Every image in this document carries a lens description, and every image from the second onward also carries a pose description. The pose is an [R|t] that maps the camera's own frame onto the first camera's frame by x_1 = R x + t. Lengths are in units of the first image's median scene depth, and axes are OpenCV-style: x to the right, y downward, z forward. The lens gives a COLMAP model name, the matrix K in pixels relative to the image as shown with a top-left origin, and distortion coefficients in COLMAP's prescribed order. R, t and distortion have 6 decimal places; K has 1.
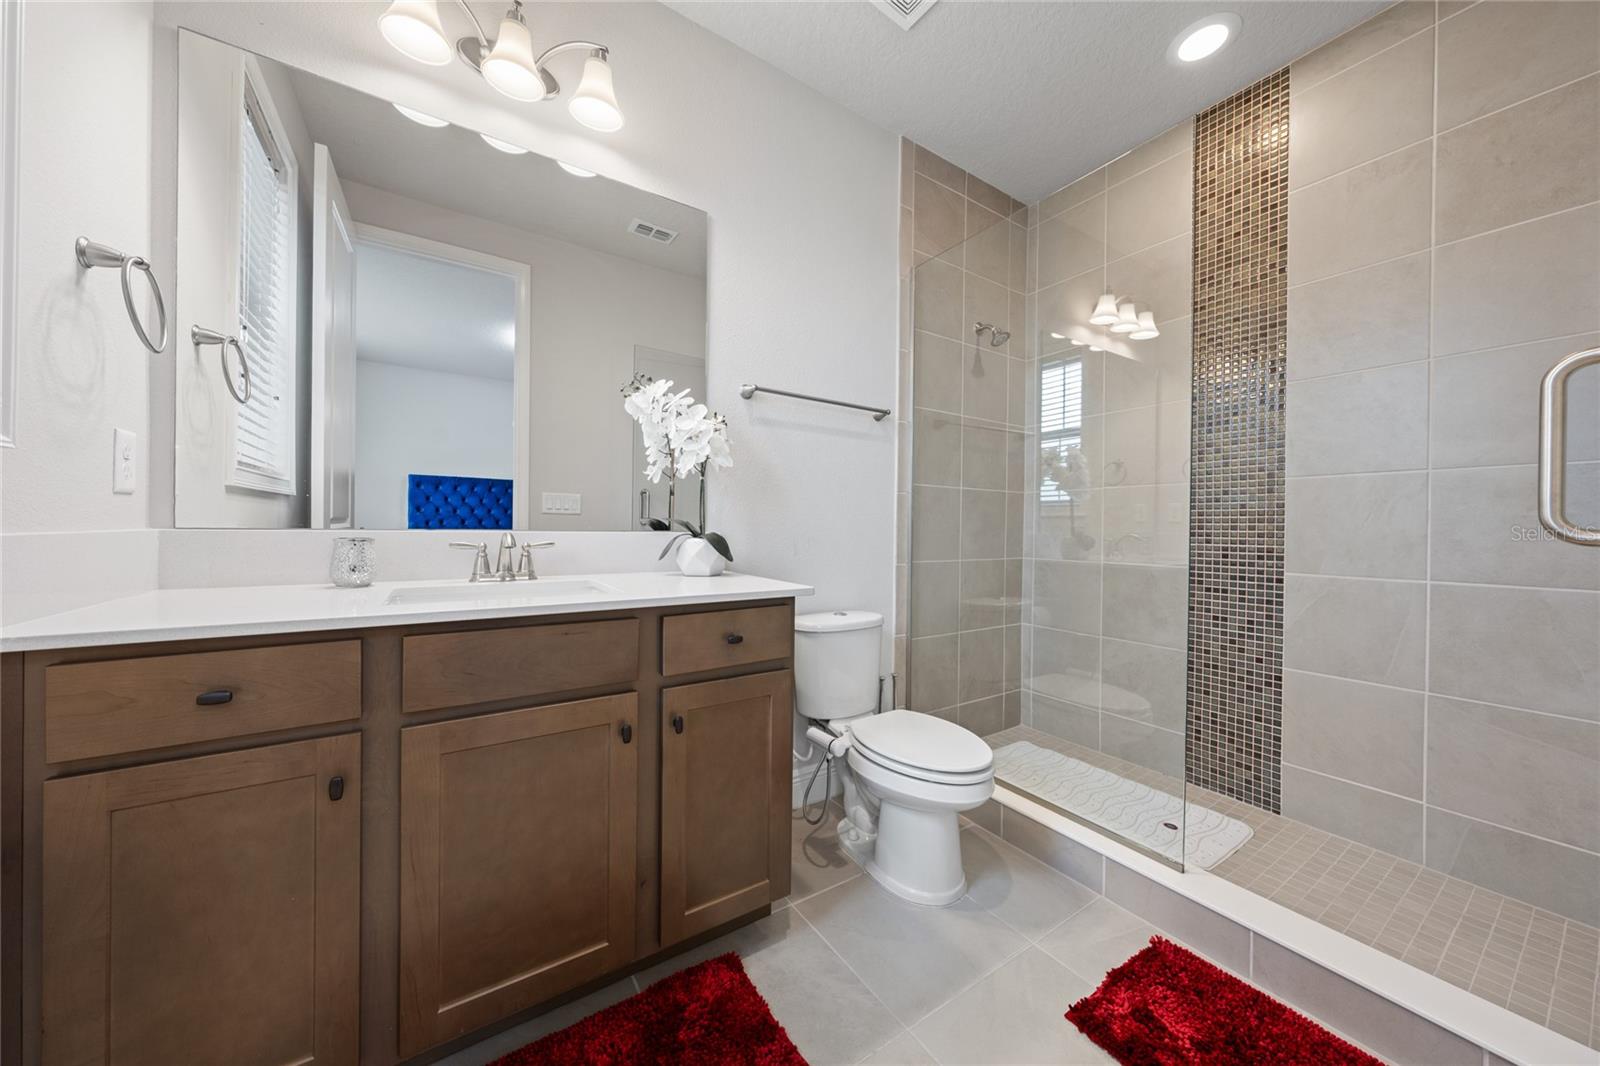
lens RADIAL K [[543.5, 0, 808.0], [0, 543.5, 526.6], [0, 0, 1]] dist [-0.005610, 0.001321]
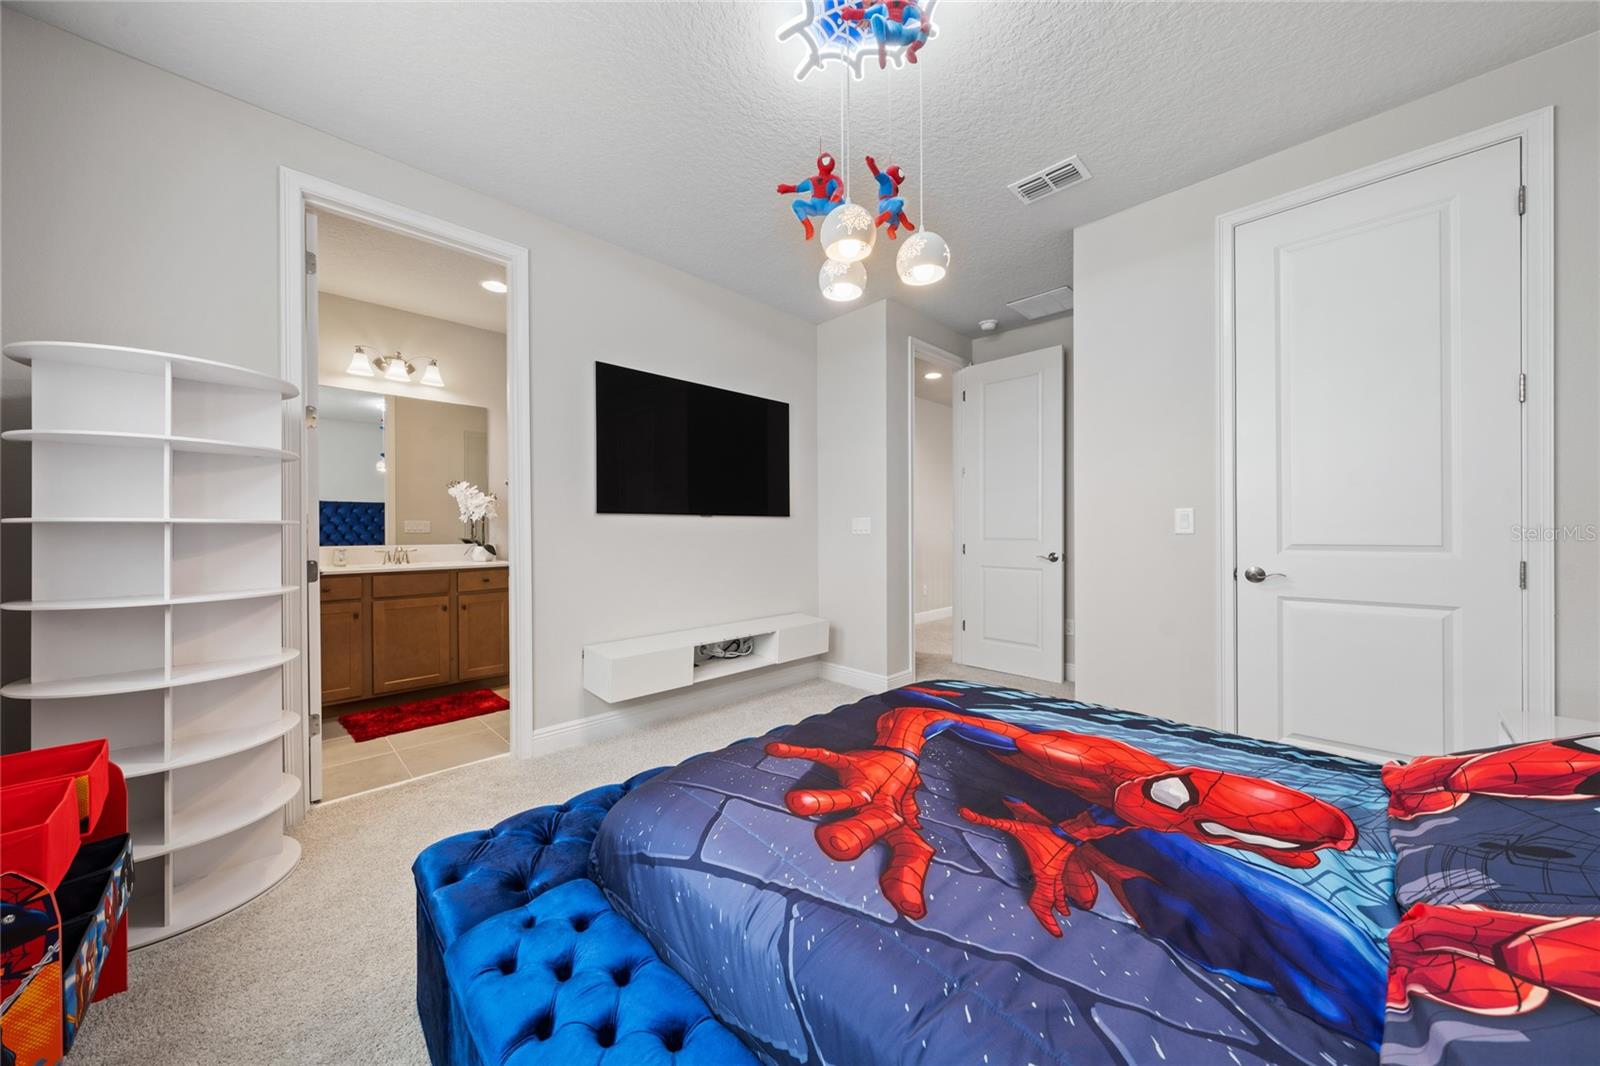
lens RADIAL K [[543.5, 0, 792.3], [0, 543.5, 543.3], [0, 0, 1]] dist [-0.005610, 0.001321]
pose [[0.986815, -0.016104, 0.161049, 0.837294], [0.012035, 0.999584, 0.026212, -0.042576], [-0.161405, -0.023928, 0.986598, -1.760323]]
